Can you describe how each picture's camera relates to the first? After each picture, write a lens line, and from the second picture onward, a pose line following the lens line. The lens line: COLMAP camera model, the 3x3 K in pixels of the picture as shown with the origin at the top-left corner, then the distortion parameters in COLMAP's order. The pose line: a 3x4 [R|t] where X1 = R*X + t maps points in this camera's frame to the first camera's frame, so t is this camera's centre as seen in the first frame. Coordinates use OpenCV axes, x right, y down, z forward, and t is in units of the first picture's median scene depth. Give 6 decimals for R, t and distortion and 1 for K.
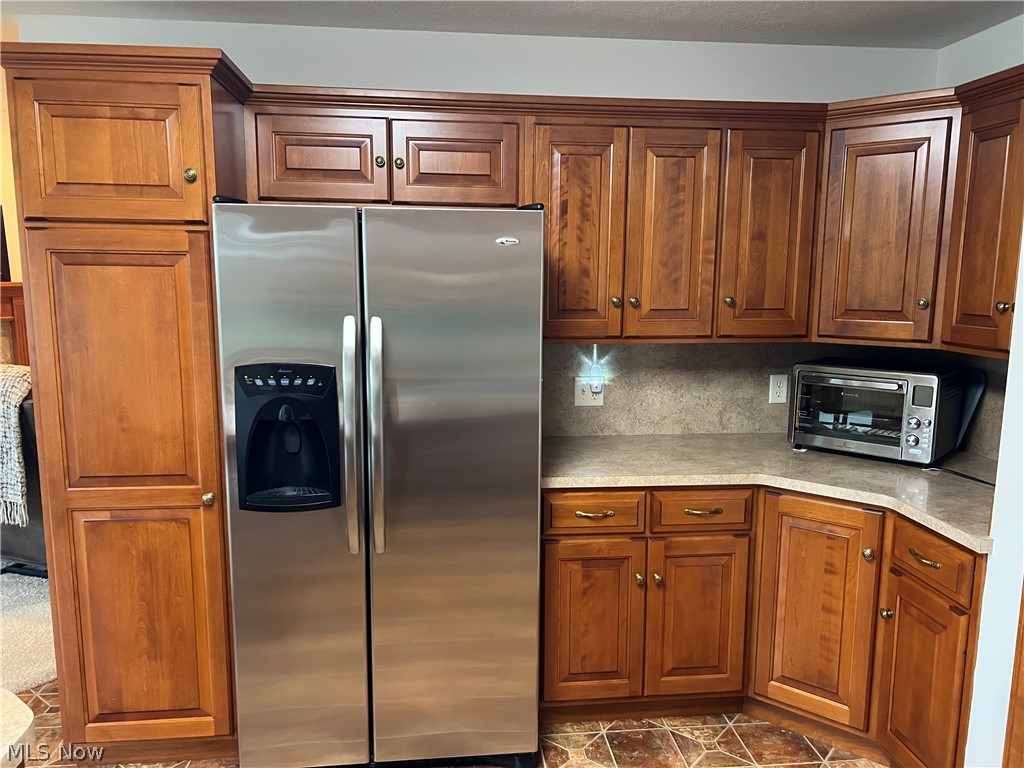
lens RADIAL K [[777.4, 0, 511.9], [0, 777.4, 380.1], [0, 0, 1]] dist [0.013051, -0.022493]
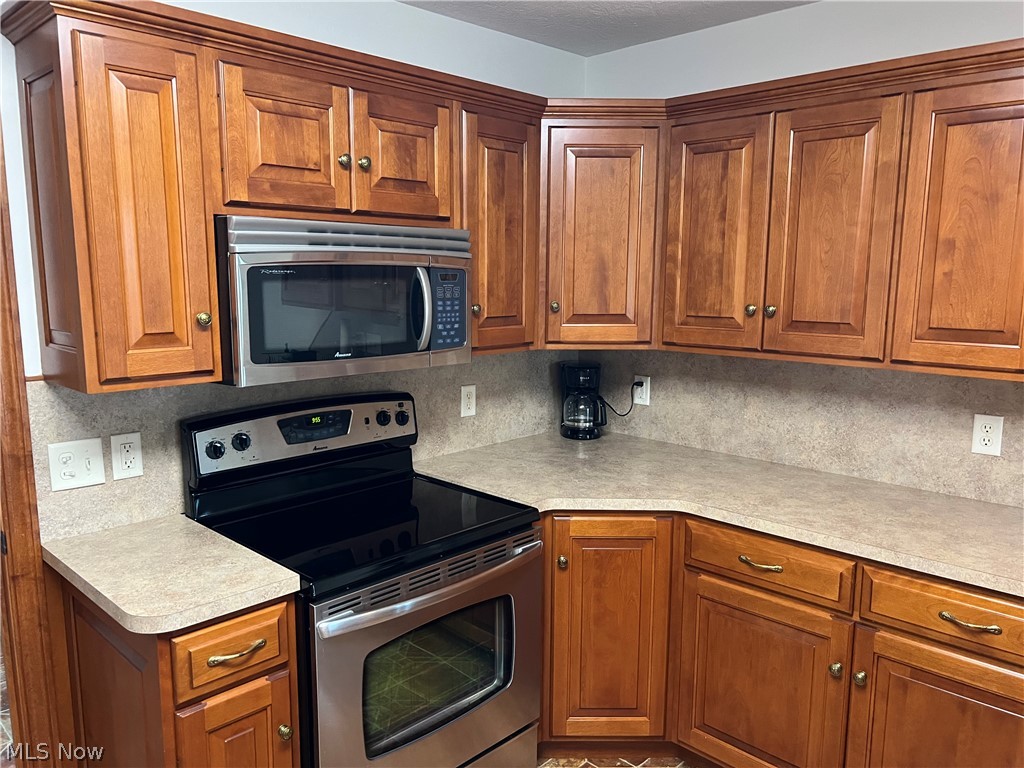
lens RADIAL K [[777.4, 0, 509.4], [0, 777.4, 392.1], [0, 0, 1]] dist [0.013051, -0.022493]
pose [[0.650574, 0.104792, -0.752178, 1.060667], [-0.108614, 0.993091, 0.044414, -0.040644], [0.751636, 0.052803, 0.657461, 0.480728]]
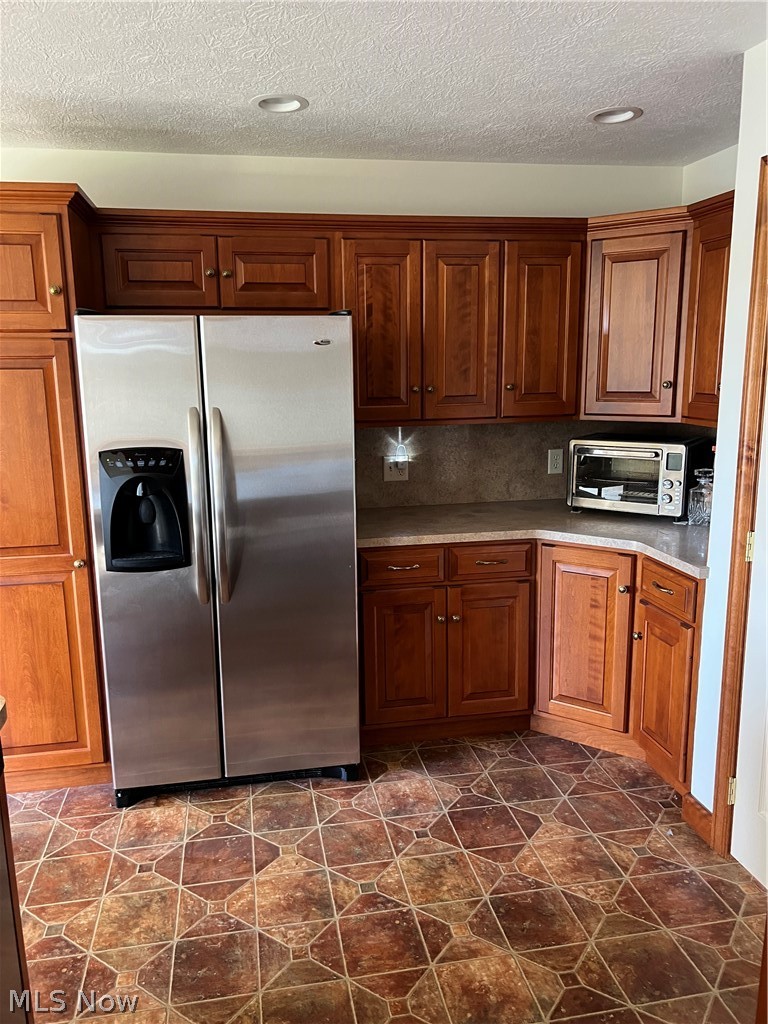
lens RADIAL K [[777.4, 0, 379.0], [0, 777.4, 506.5], [0, 0, 1]] dist [0.013051, -0.022493]
pose [[0.996759, -0.034673, 0.072595, -0.013894], [0.031372, 0.998442, 0.046135, 0.020461], [-0.074082, -0.043708, 0.996294, -0.186716]]
